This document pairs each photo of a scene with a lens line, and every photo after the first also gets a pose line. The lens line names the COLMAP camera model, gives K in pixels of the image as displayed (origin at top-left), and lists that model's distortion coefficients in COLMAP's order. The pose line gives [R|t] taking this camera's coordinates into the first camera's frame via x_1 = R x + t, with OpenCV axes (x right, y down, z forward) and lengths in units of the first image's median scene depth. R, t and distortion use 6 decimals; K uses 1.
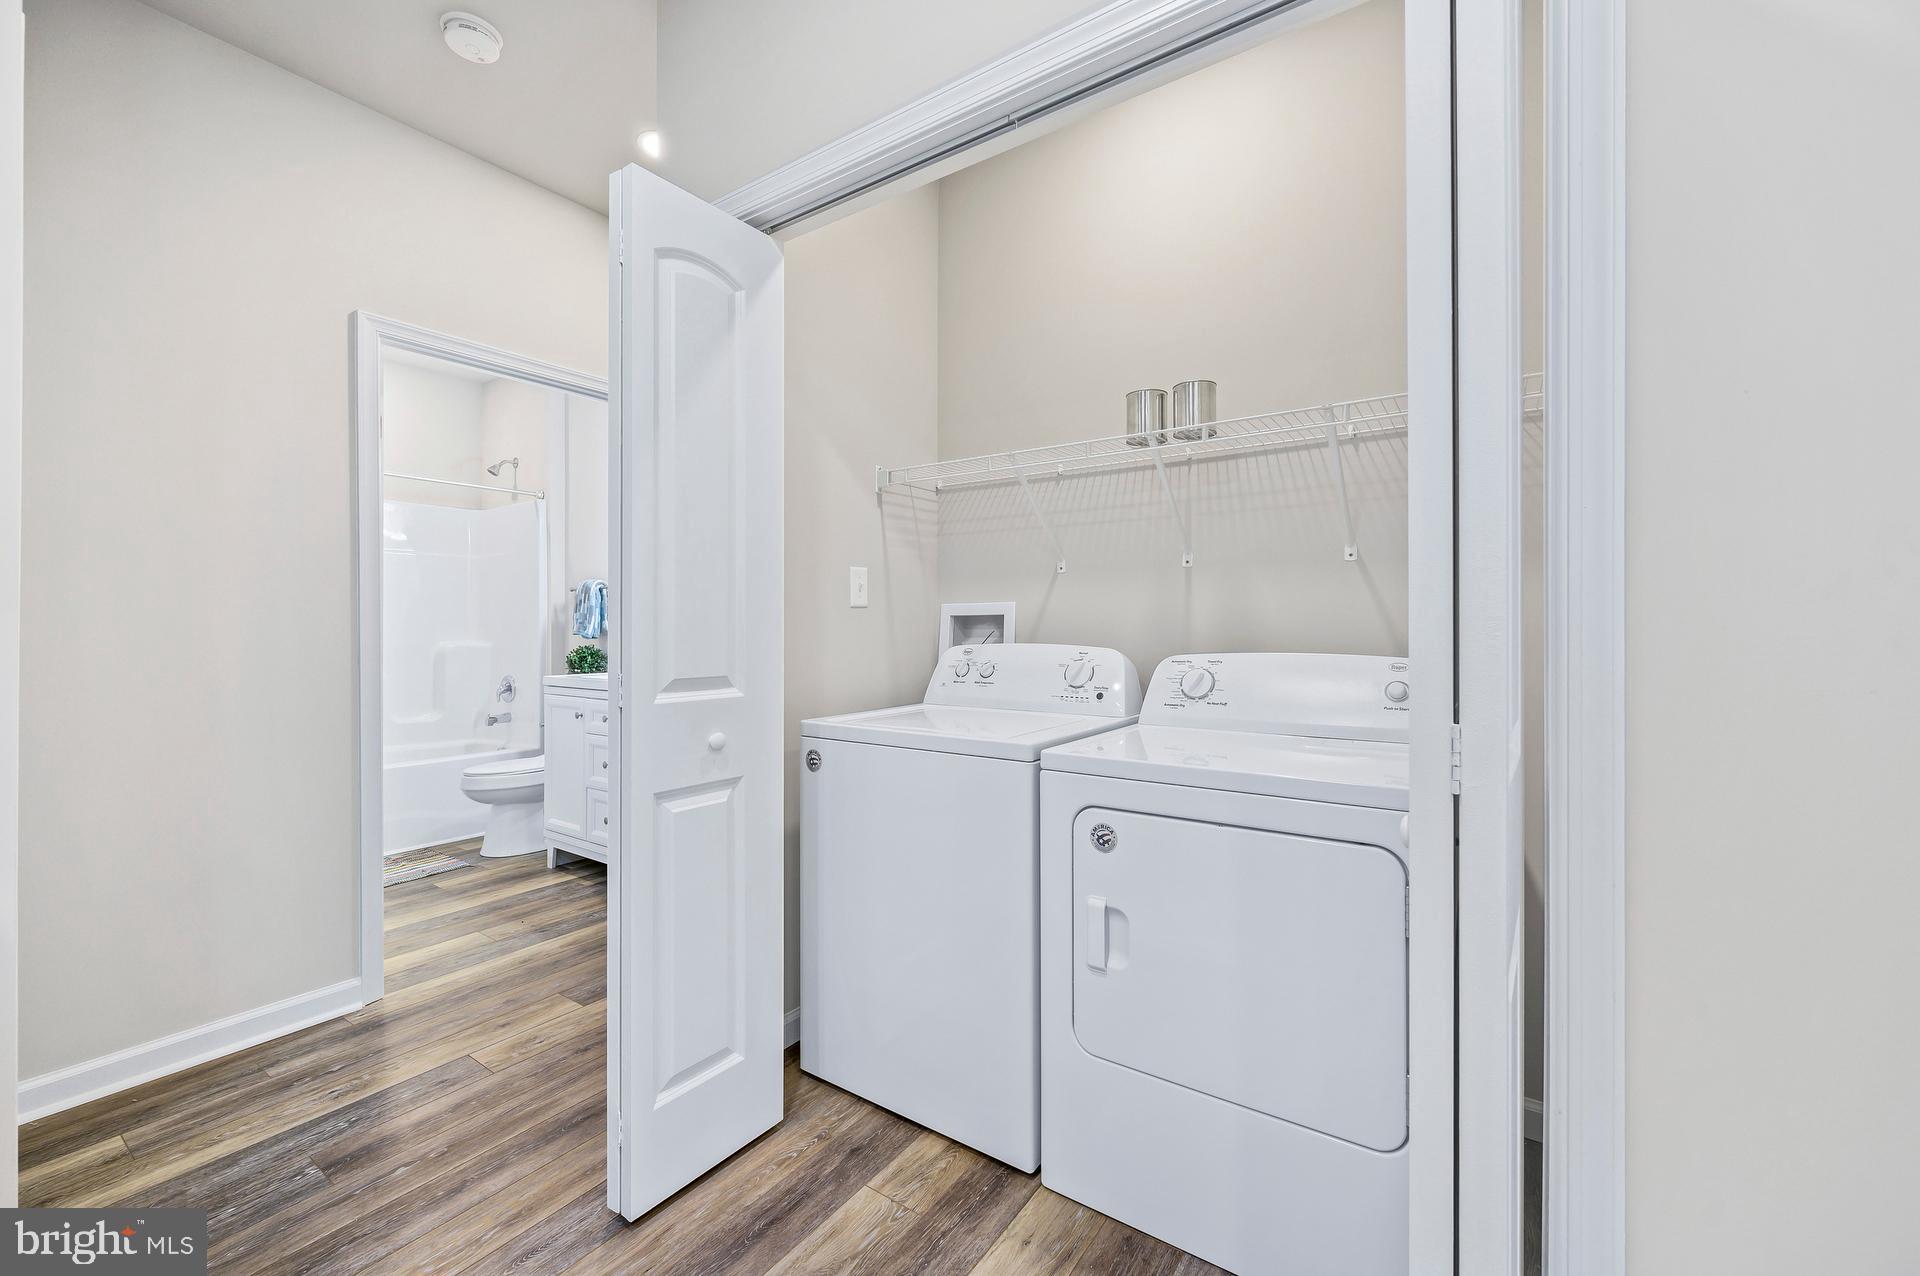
lens RADIAL K [[756.5, 0, 955.6], [0, 756.5, 630.7], [0, 0, 1]] dist [-0.001316, -0.000053]
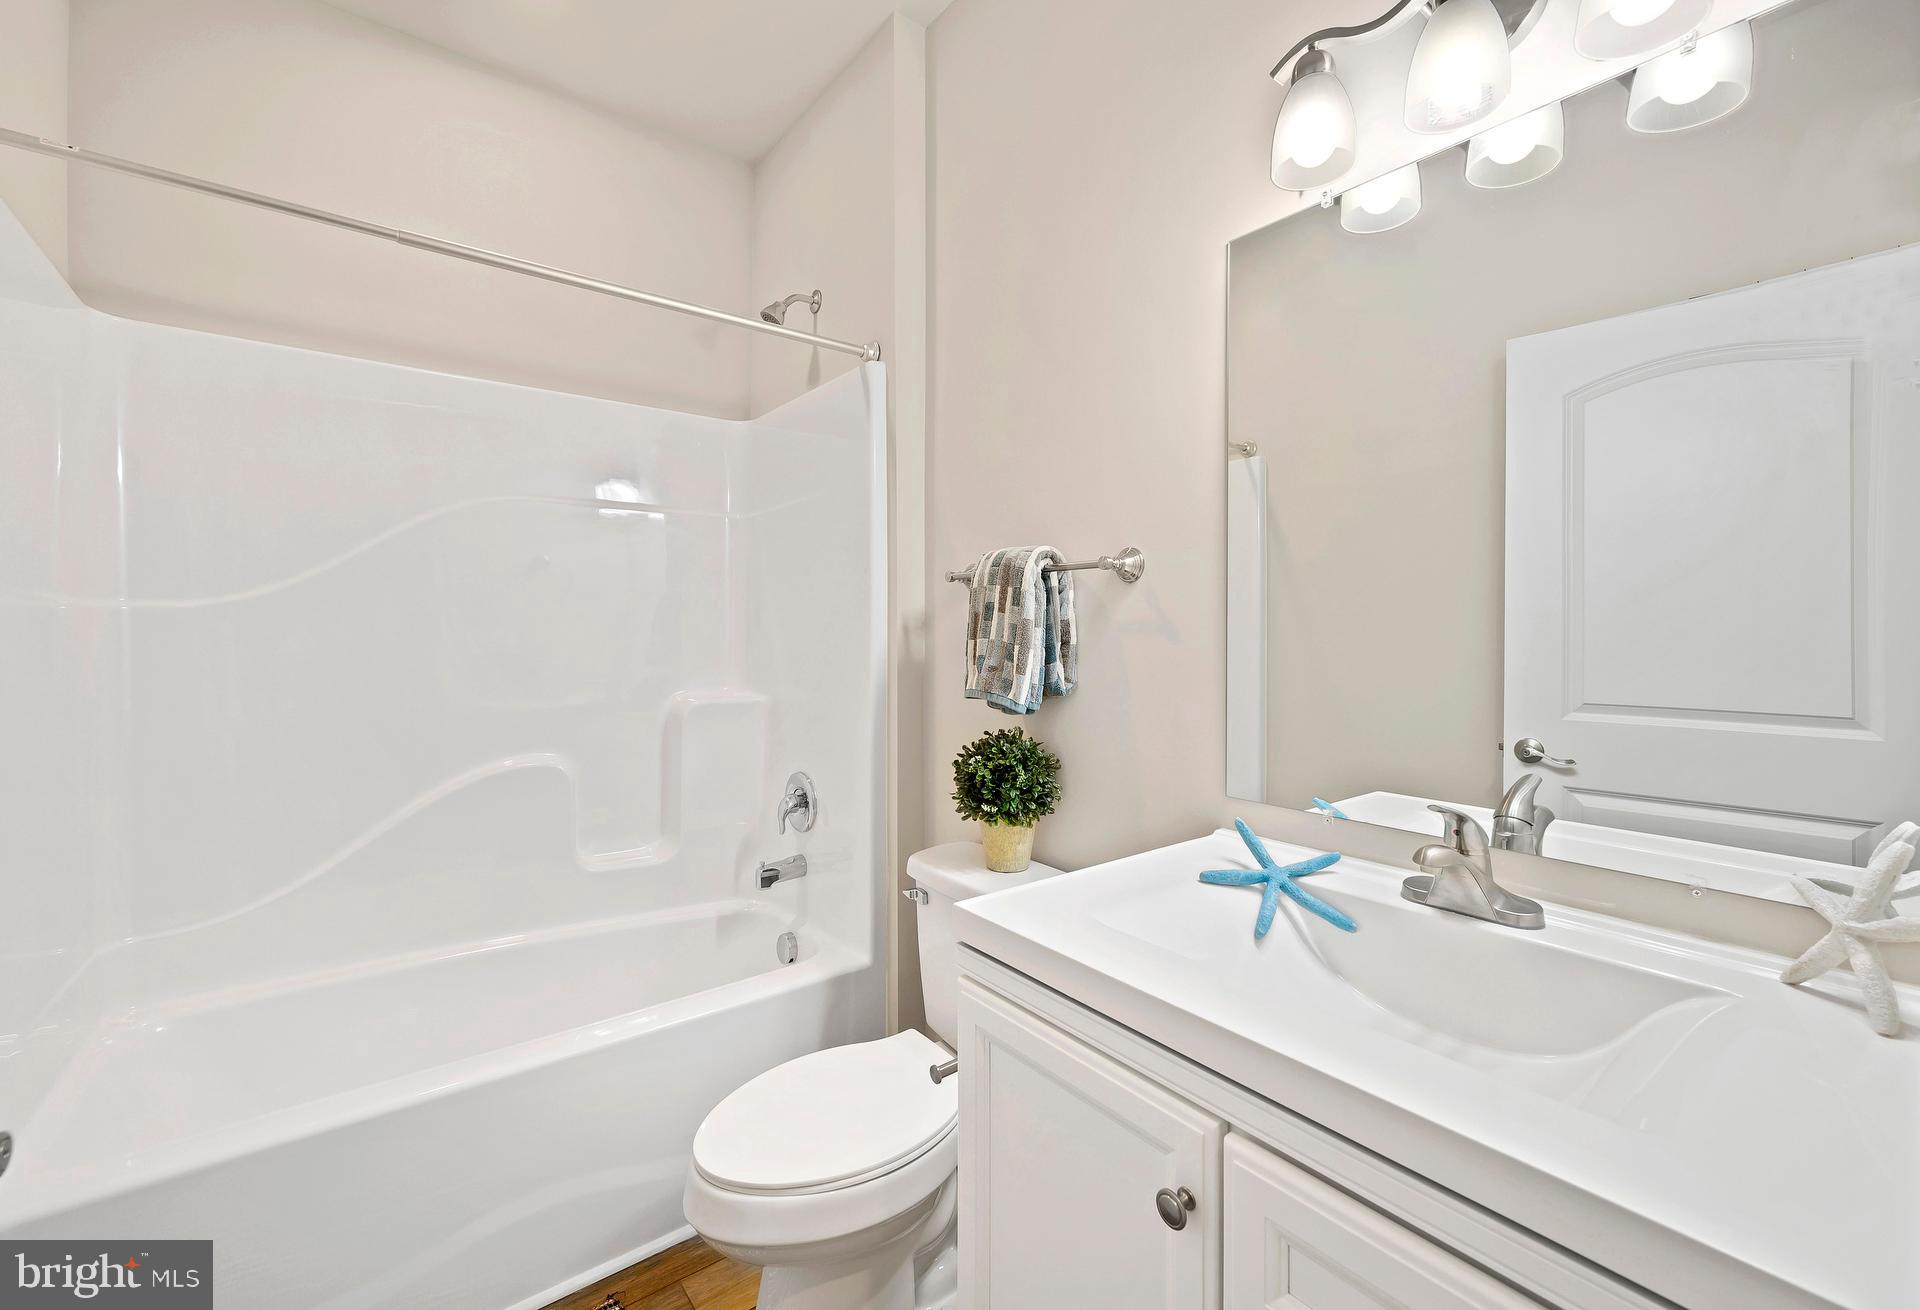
lens RADIAL K [[810.5, 0, 965.2], [0, 810.5, 640.7], [0, 0, 1]] dist [-0.000534, -0.000016]
pose [[0.952856, 0.006036, -0.303364, -0.383891], [-0.003572, 0.999956, 0.008676, -0.026075], [0.303403, -0.007183, 0.952835, 0.620902]]
